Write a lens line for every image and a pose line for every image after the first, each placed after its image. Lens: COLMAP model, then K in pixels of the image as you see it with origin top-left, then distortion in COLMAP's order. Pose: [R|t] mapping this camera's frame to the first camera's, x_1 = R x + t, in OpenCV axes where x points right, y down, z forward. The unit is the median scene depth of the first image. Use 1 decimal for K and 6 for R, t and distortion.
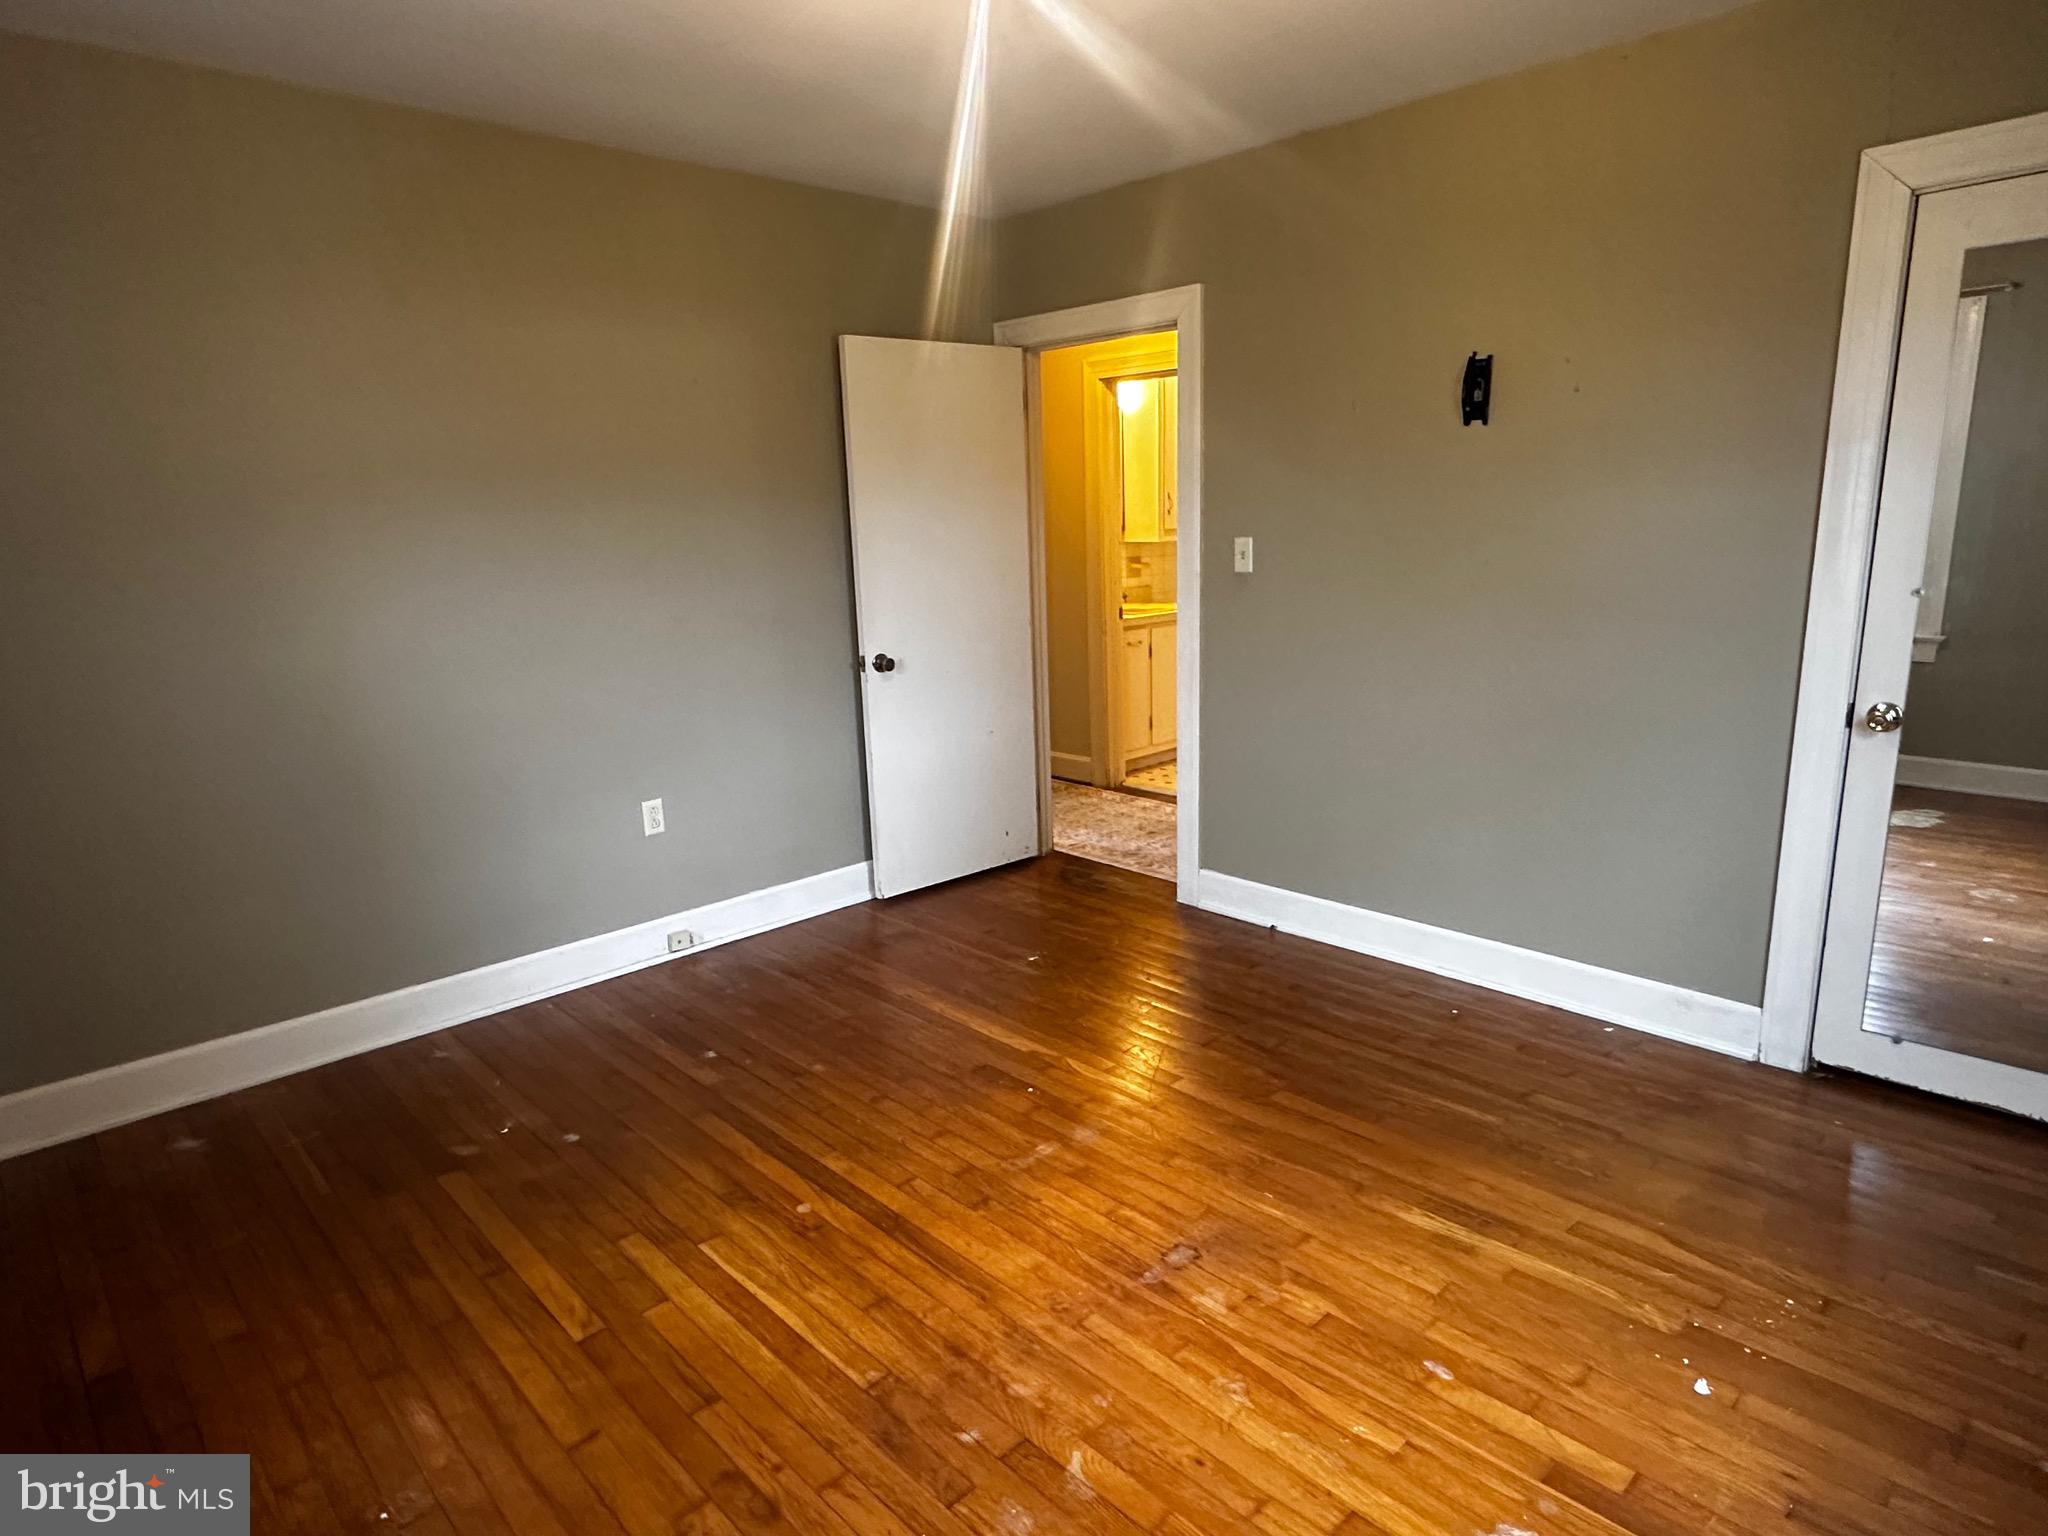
lens RADIAL K [[1170.8, 0, 1046.4], [0, 1170.8, 787.0], [0, 0, 1]] dist [-0.001667, -0.000494]
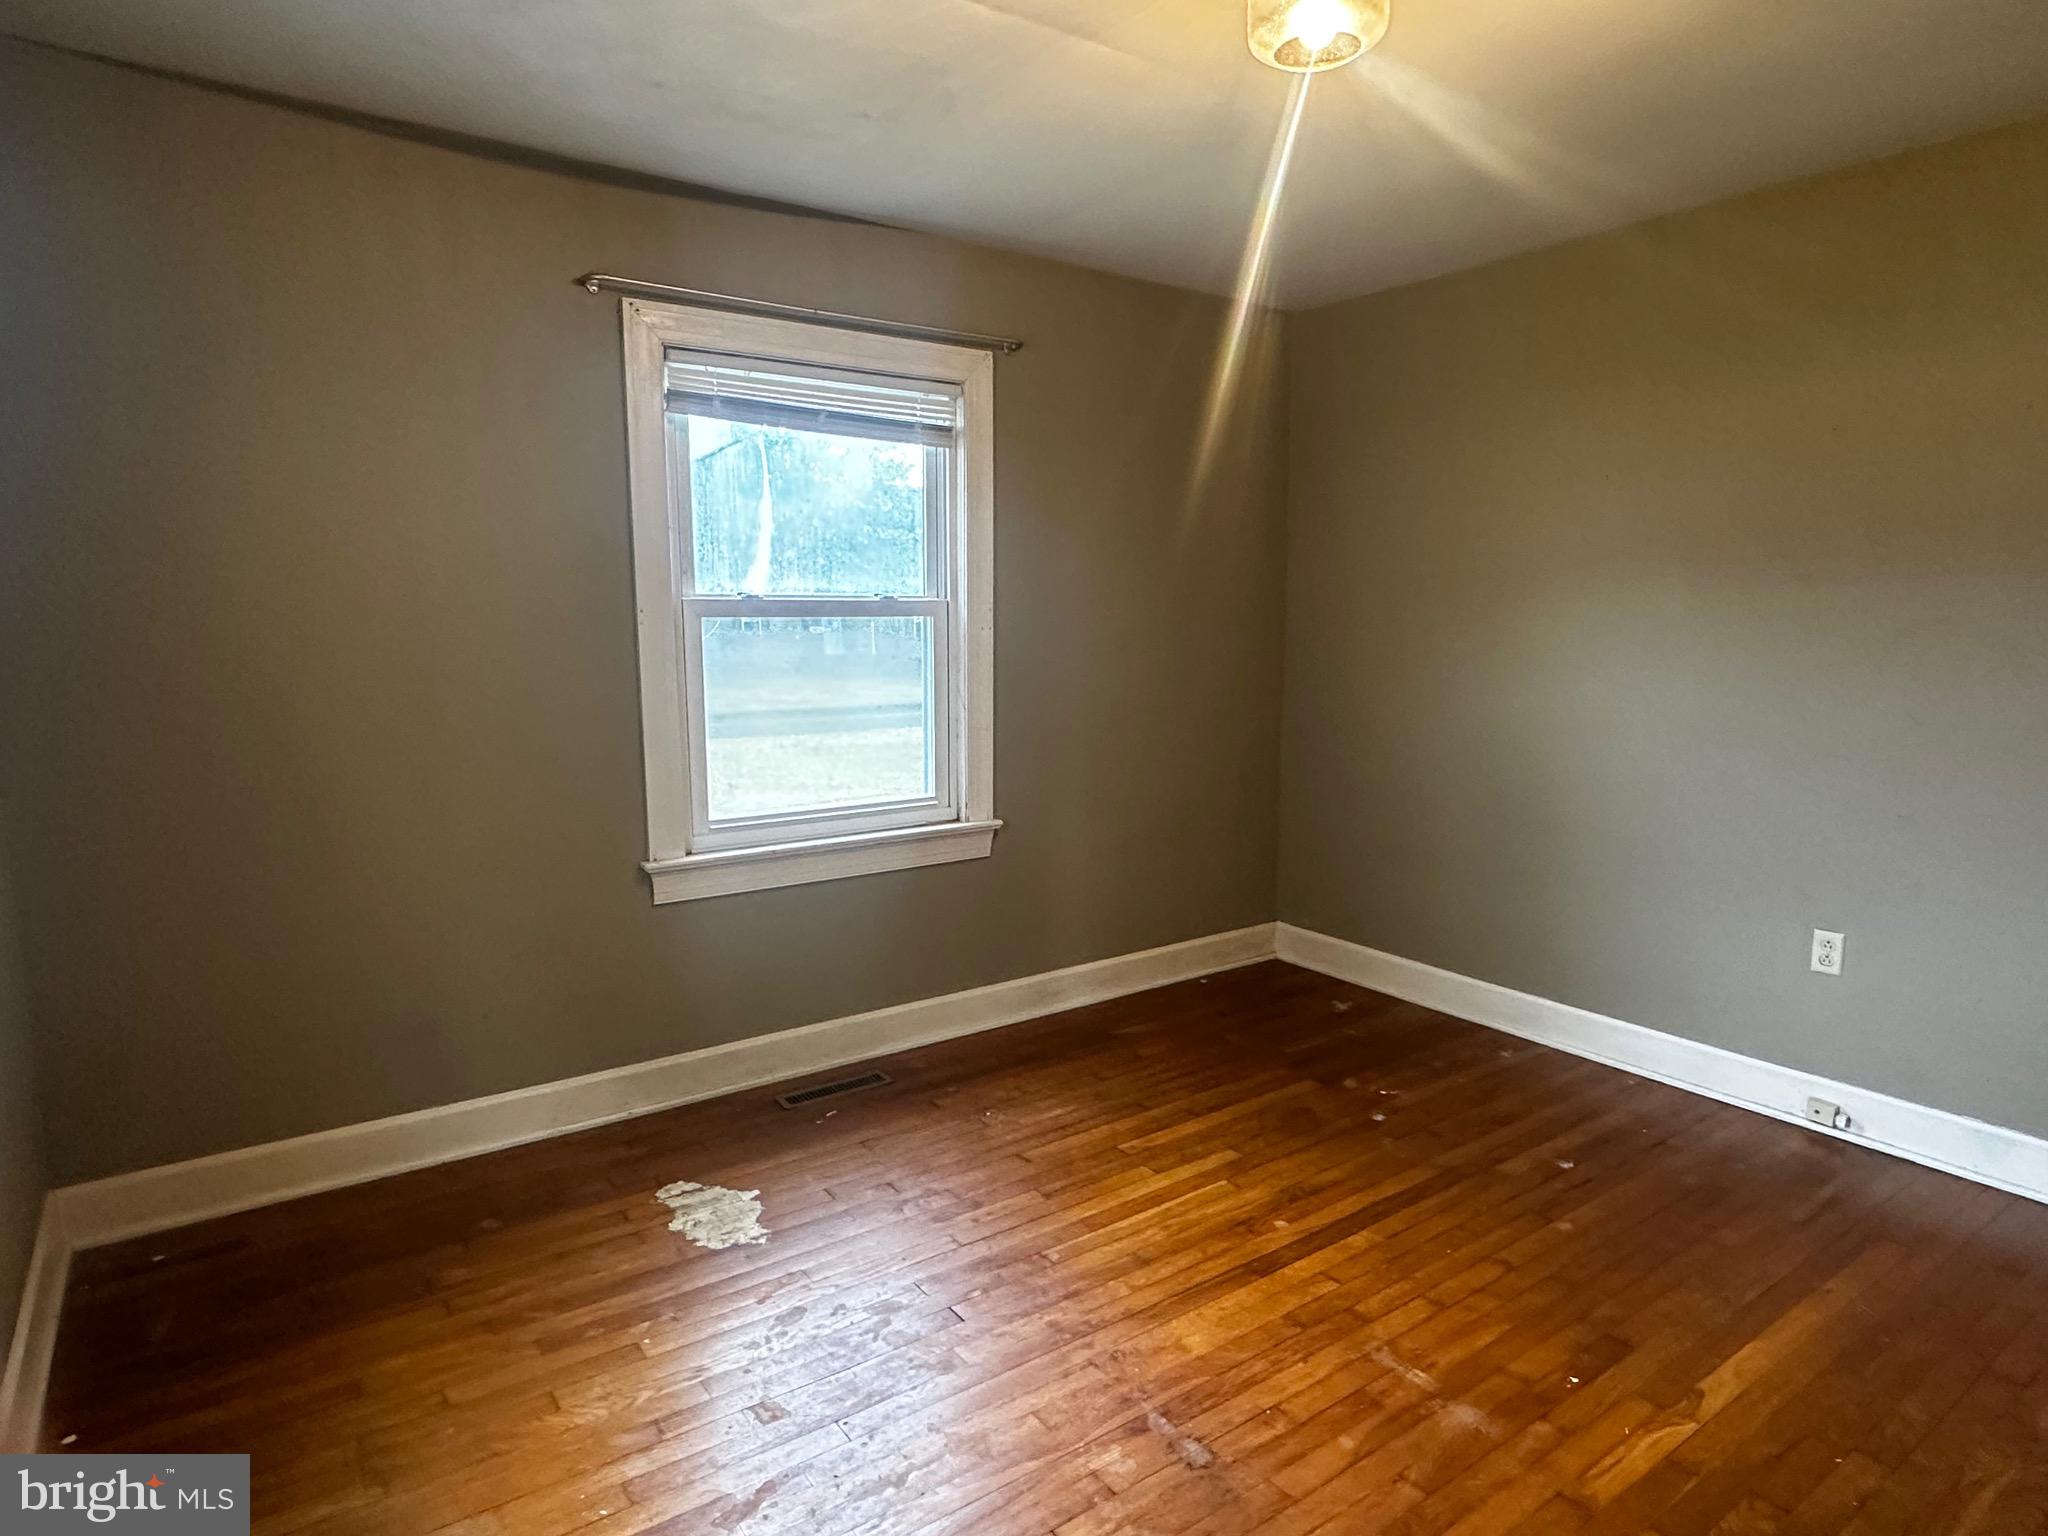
lens RADIAL K [[1184.7, 0, 1020.1], [0, 1184.7, 776.8], [0, 0, 1]] dist [-0.002844, -0.000786]
pose [[-0.158226, 0.169861, -0.972683, 0.821677], [-0.223056, 0.953479, 0.202792, -0.204926], [0.961879, 0.249049, -0.112976, 0.772795]]
